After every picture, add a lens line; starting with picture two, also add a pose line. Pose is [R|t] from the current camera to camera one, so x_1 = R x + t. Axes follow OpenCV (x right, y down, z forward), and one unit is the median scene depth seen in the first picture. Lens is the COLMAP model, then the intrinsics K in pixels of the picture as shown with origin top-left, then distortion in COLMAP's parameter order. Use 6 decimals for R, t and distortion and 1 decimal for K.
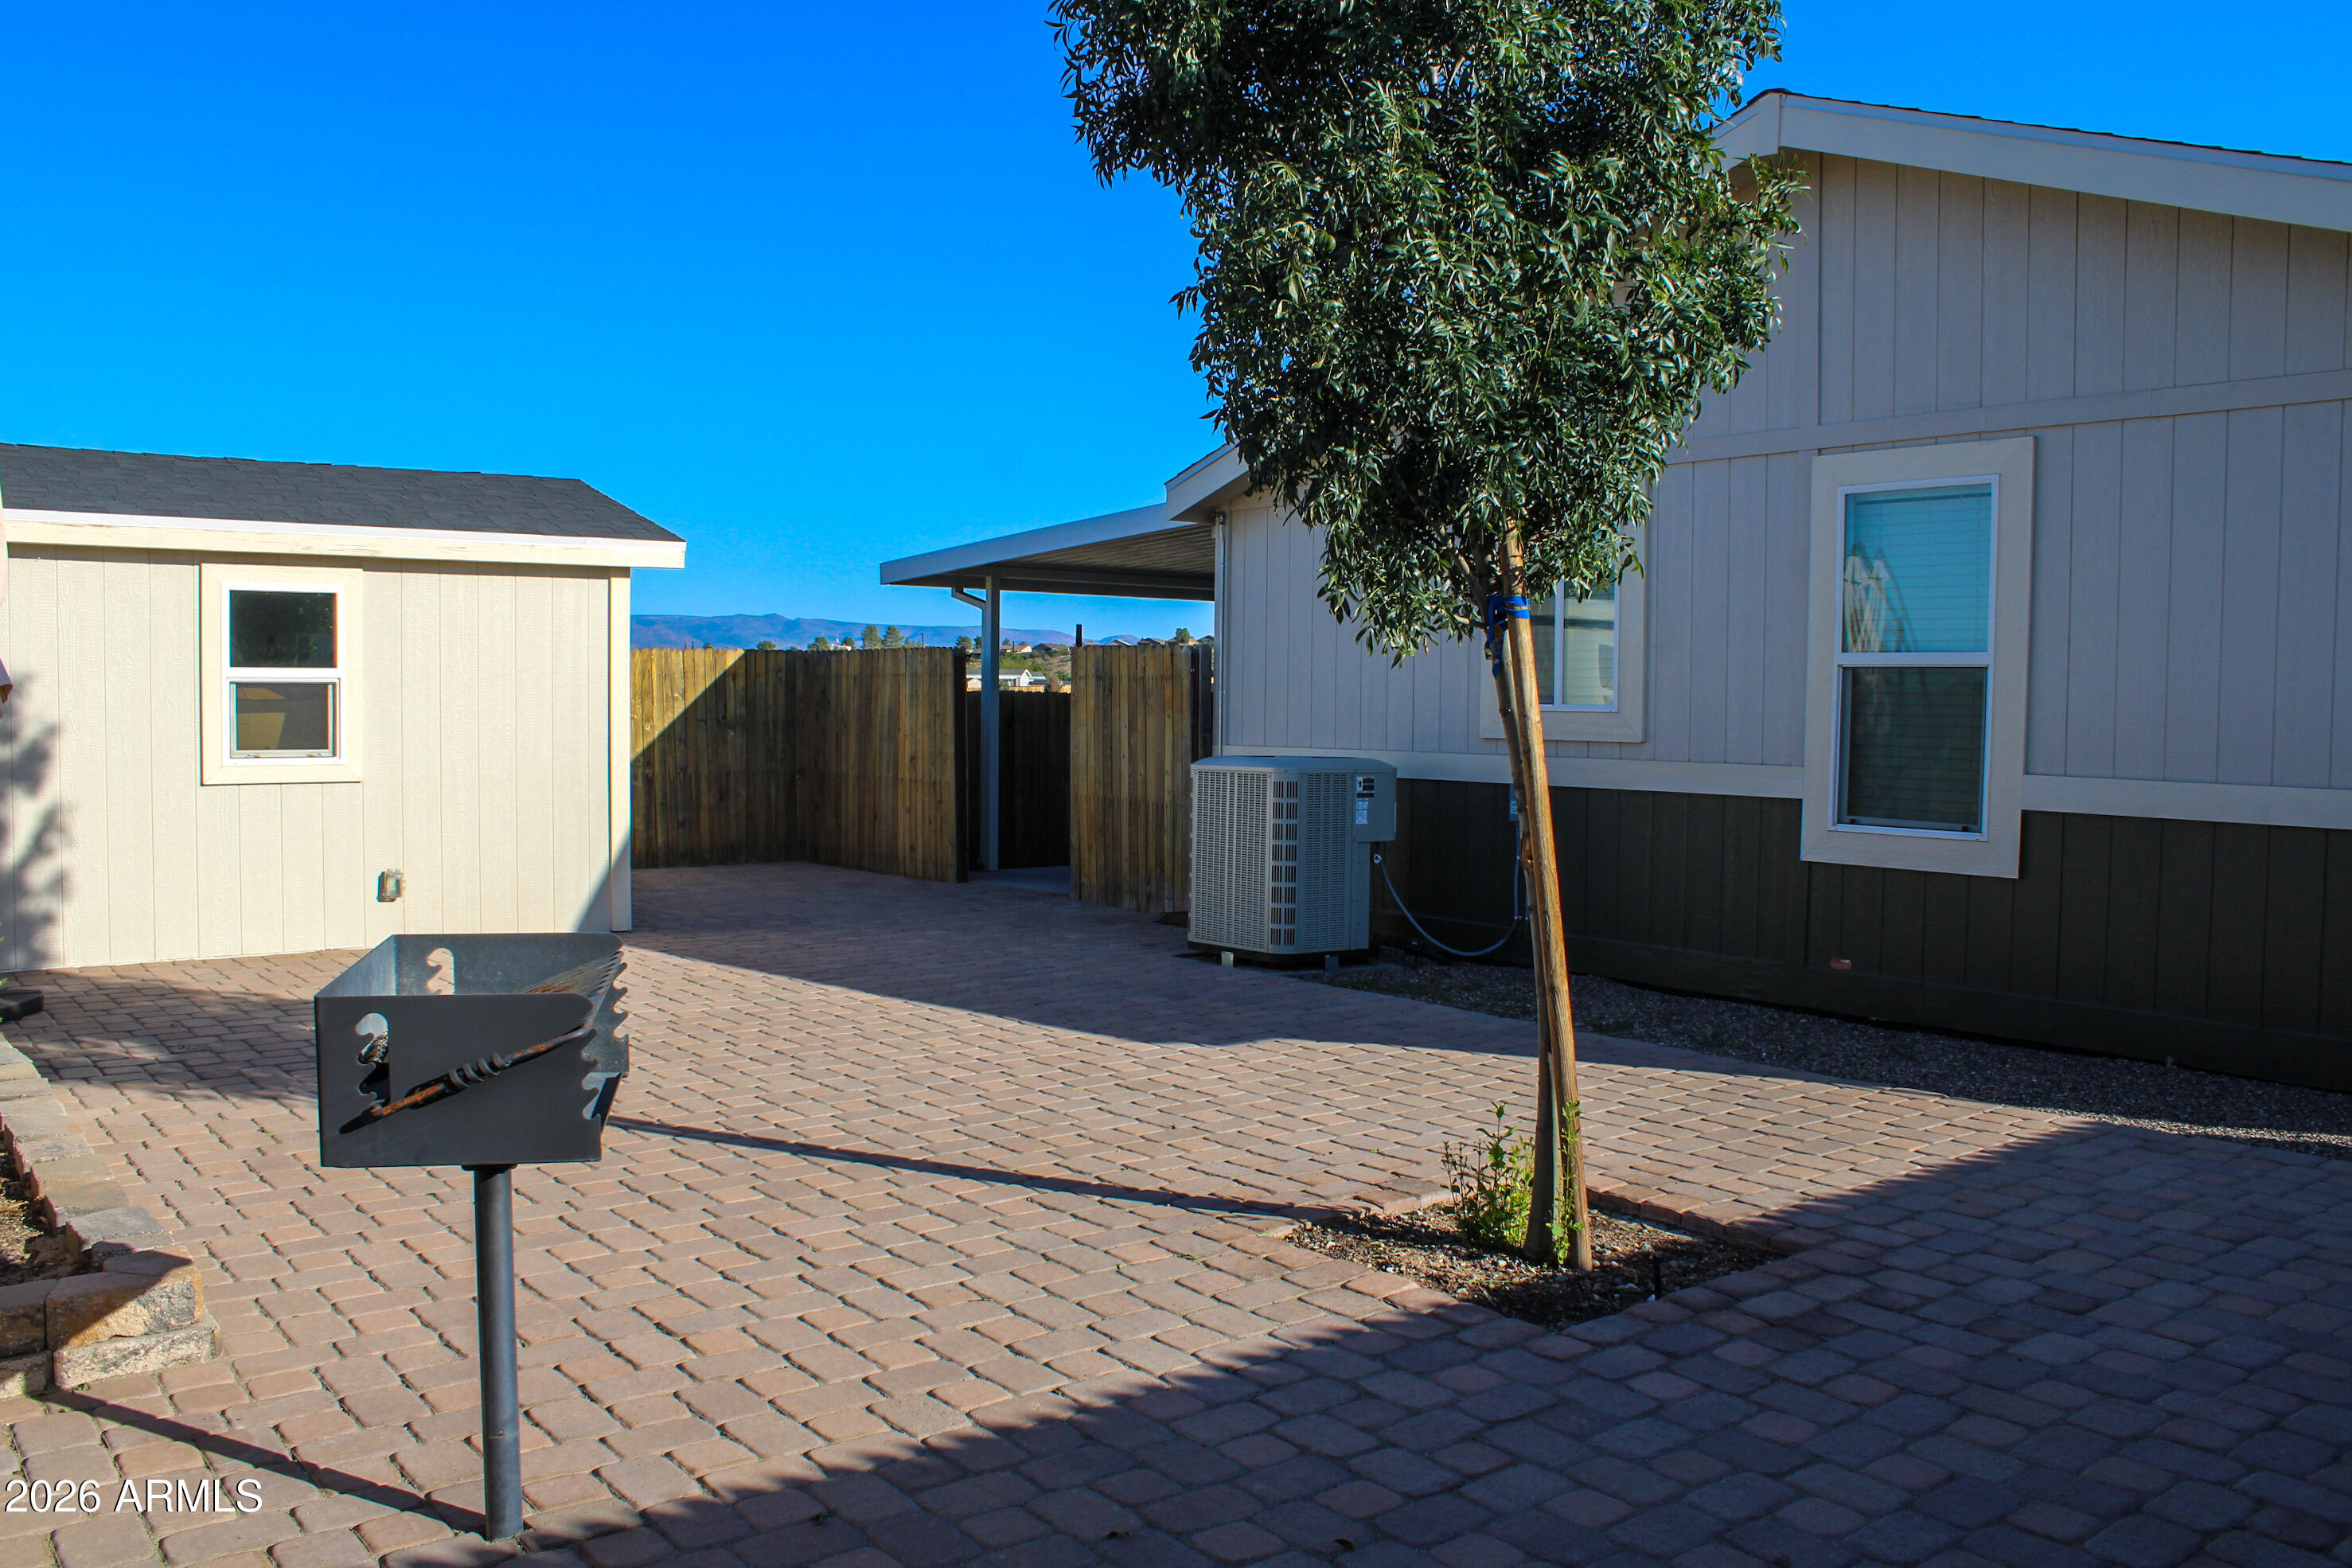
lens RADIAL K [[1975.8, 0, 1181.4], [0, 1975.8, 772.9], [0, 0, 1]] dist [-0.154040, 0.071604]
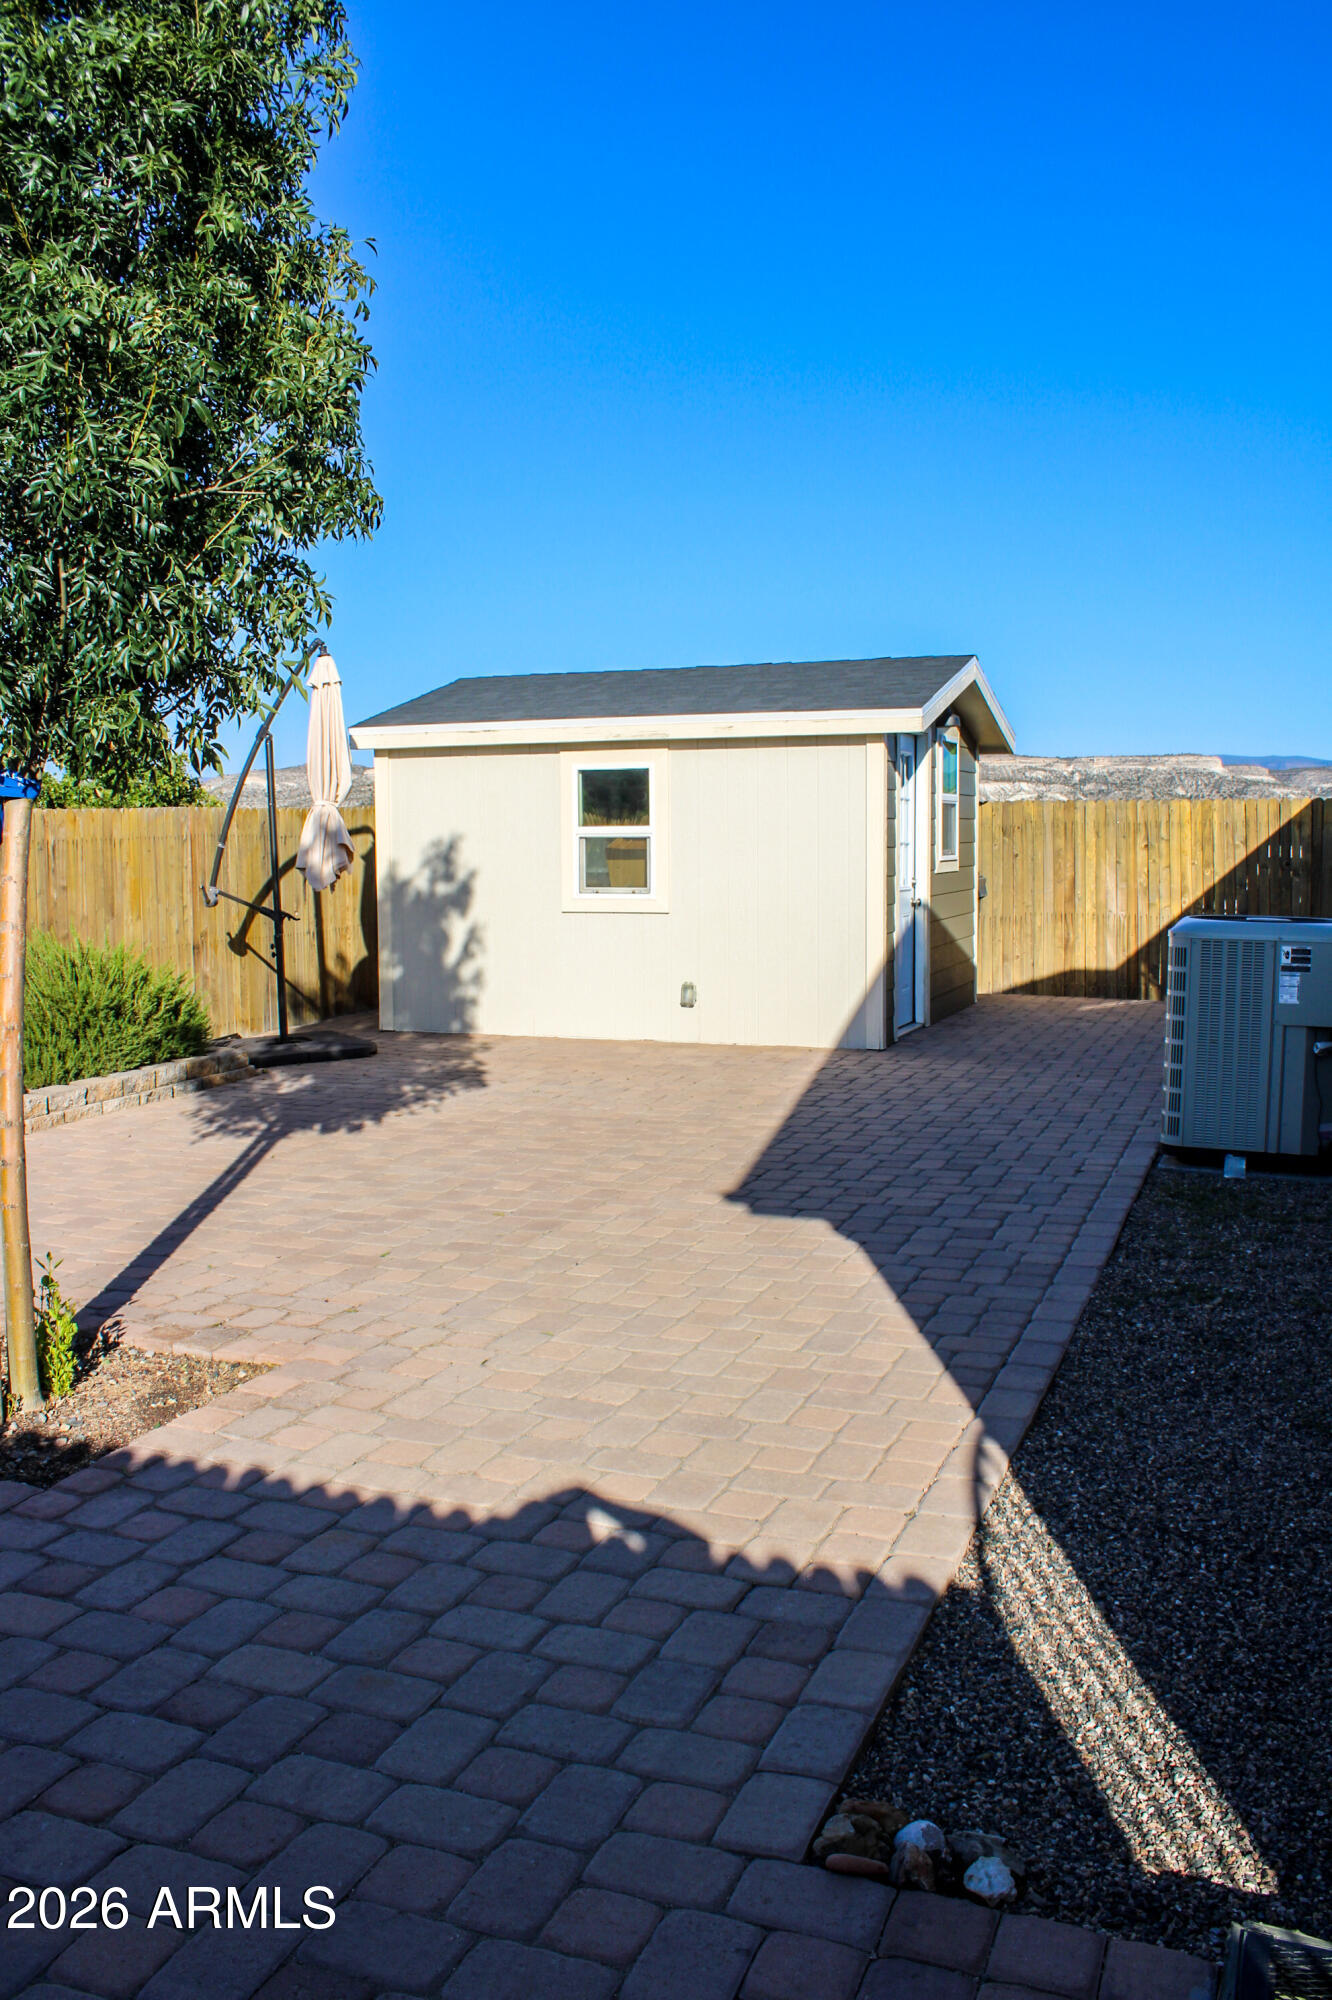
lens RADIAL K [[1680.1, 0, 670.7], [0, 1680.1, 1005.4], [0, 0, 1]] dist [-0.154040, 0.071604]
pose [[0.519837, 0.075909, -0.850886, 0.549790], [-0.022168, 0.996907, 0.075393, -0.019680], [0.853978, -0.020329, 0.519913, 0.429598]]
